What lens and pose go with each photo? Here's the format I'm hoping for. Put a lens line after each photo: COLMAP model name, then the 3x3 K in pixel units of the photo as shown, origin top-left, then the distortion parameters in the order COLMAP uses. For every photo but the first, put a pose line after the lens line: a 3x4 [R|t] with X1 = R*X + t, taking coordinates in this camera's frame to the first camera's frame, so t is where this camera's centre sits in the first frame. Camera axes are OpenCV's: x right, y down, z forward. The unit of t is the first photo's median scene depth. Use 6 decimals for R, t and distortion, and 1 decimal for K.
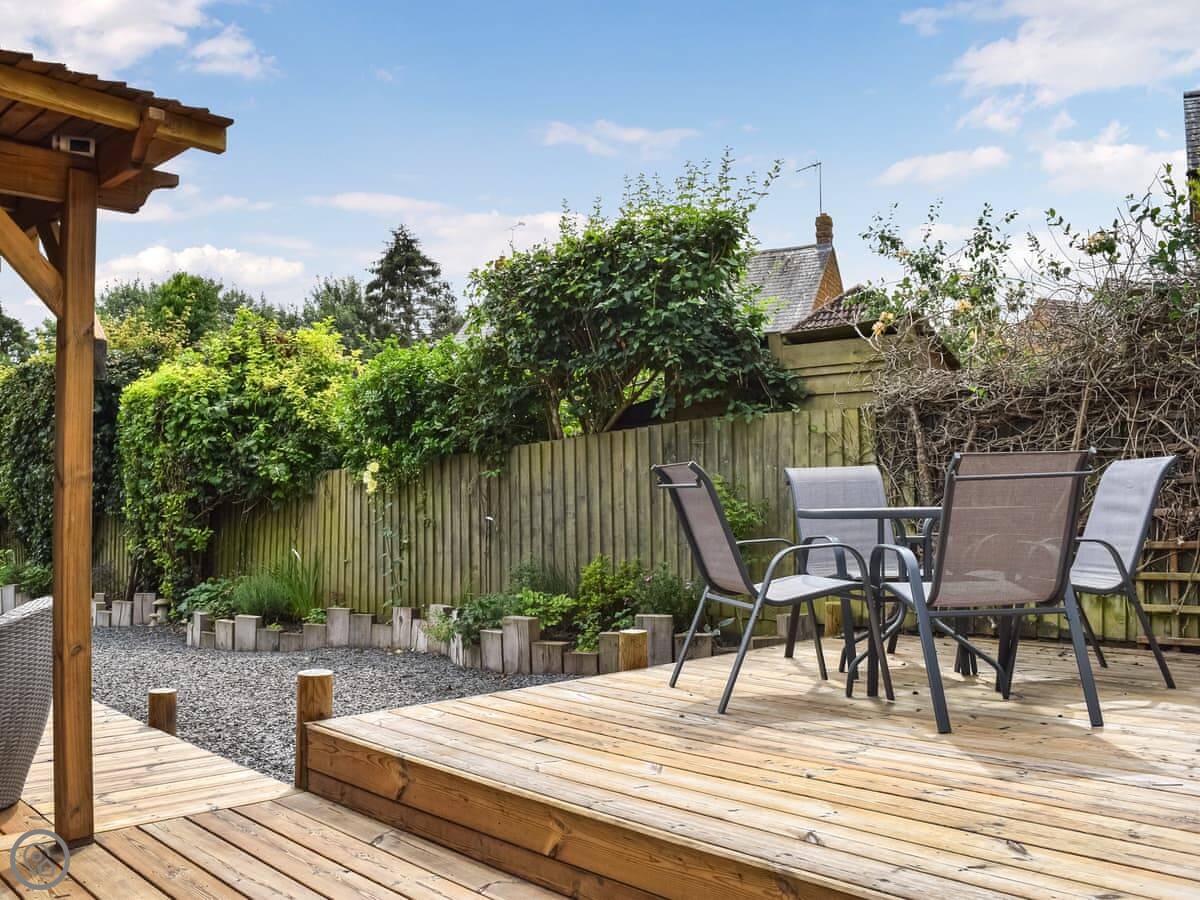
lens RADIAL K [[1142.8, 0, 599.6], [0, 1142.8, 483.6], [0, 0, 1]] dist [-0.077686, -0.014102]
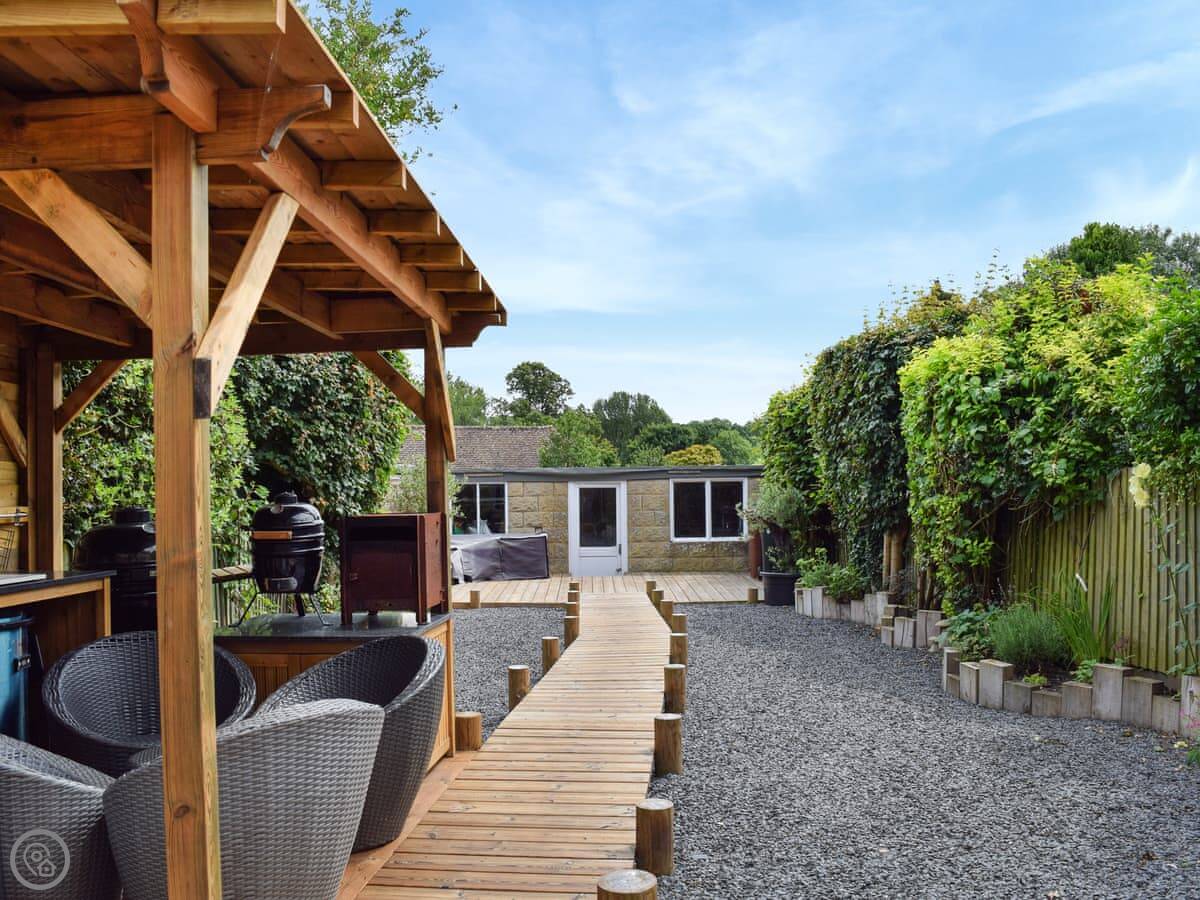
lens RADIAL K [[1142.8, 0, 599.6], [0, 1142.8, 483.6], [0, 0, 1]] dist [-0.077686, -0.014102]
pose [[0.654316, 0.005065, -0.756204, 0.082264], [0.020050, 0.999510, 0.024043, -0.025150], [0.755956, -0.030894, 0.653894, 0.275343]]
